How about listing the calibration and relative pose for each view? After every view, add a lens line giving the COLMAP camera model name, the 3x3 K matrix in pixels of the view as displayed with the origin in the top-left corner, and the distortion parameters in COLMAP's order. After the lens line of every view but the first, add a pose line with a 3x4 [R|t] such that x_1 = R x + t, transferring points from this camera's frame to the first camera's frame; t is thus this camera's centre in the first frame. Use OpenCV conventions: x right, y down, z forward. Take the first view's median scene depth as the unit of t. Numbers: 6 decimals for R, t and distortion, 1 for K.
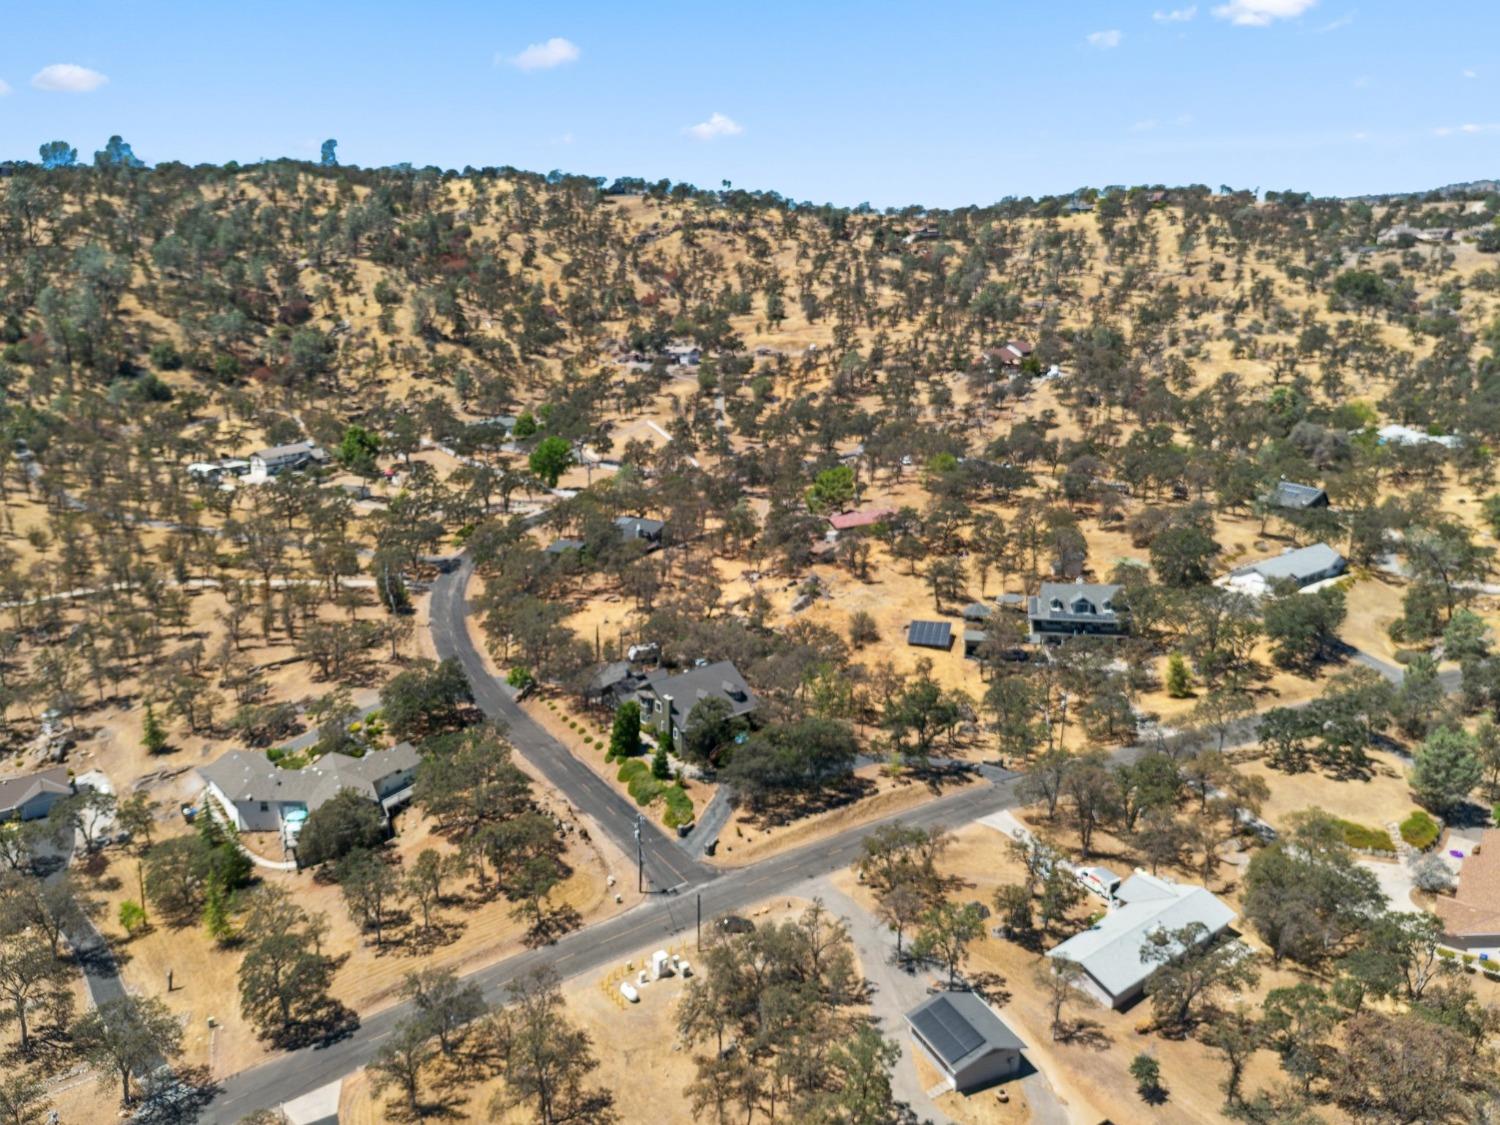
lens RADIAL K [[1074.3, 0, 683.3], [0, 1074.3, 571.8], [0, 0, 1]] dist [0.044361, -0.052707]
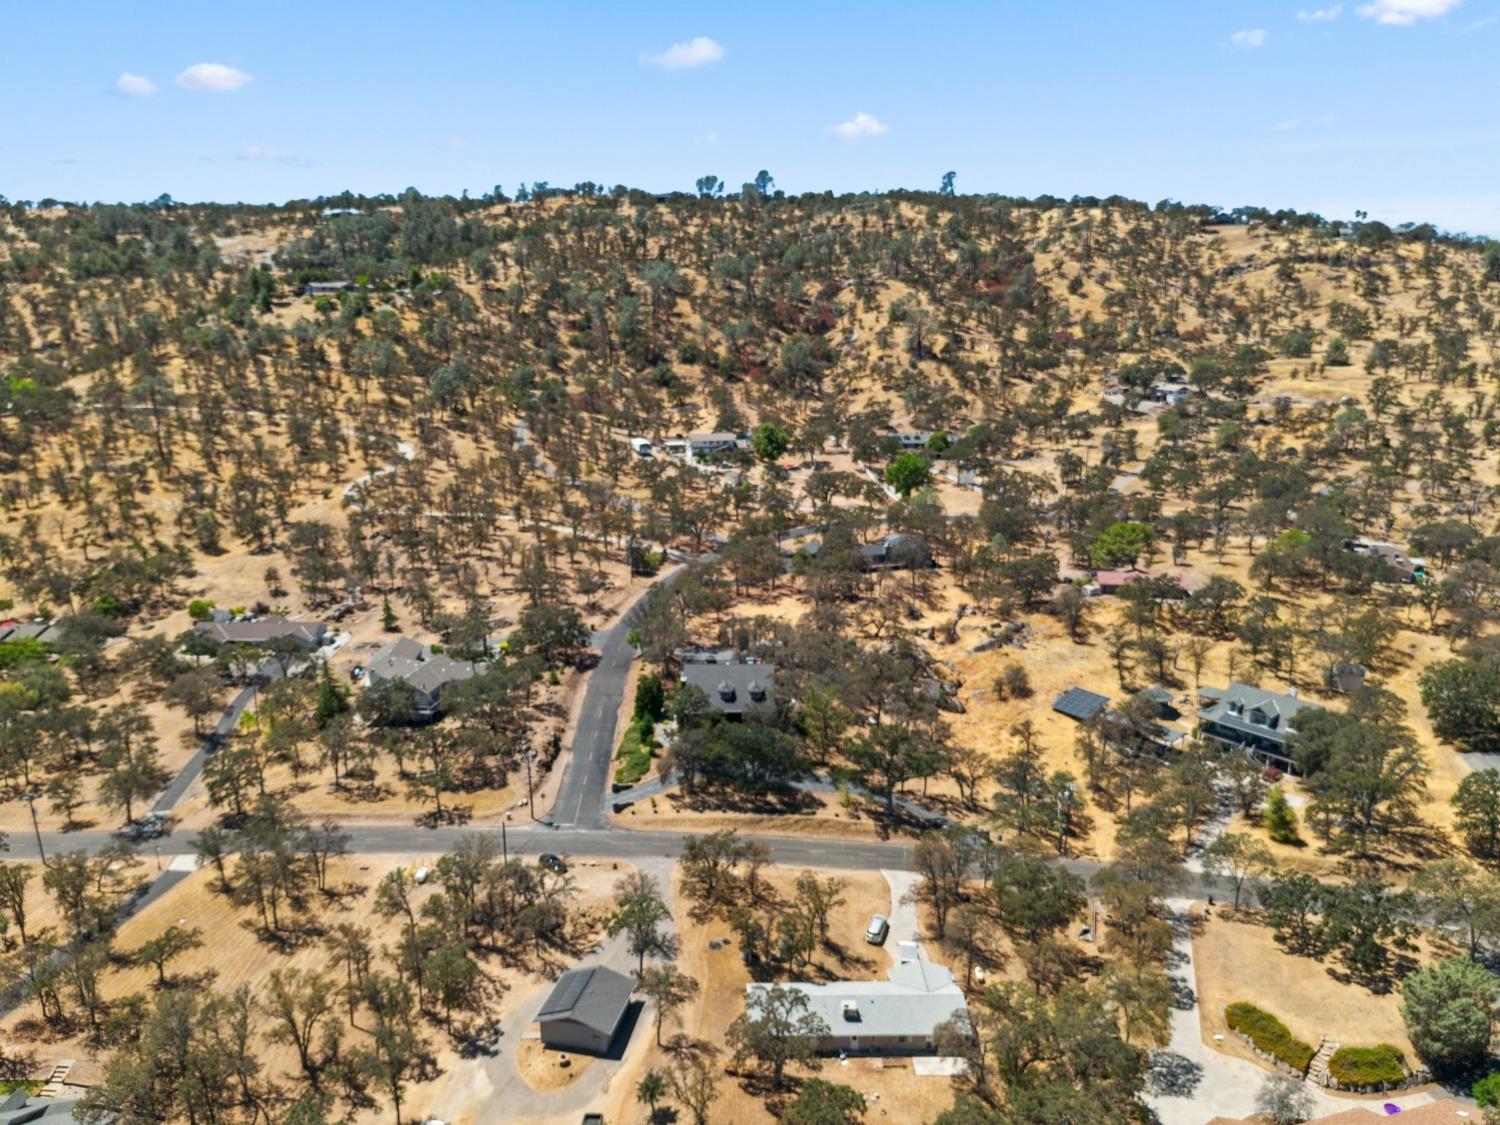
lens RADIAL K [[1074.3, 0, 747.7], [0, 1074.3, 547.1], [0, 0, 1]] dist [0.044361, -0.052707]
pose [[0.831764, 0.174112, -0.527118, 0.203931], [-0.196986, 0.980320, 0.012976, -0.012964], [0.519004, 0.093042, 0.849693, 0.034233]]
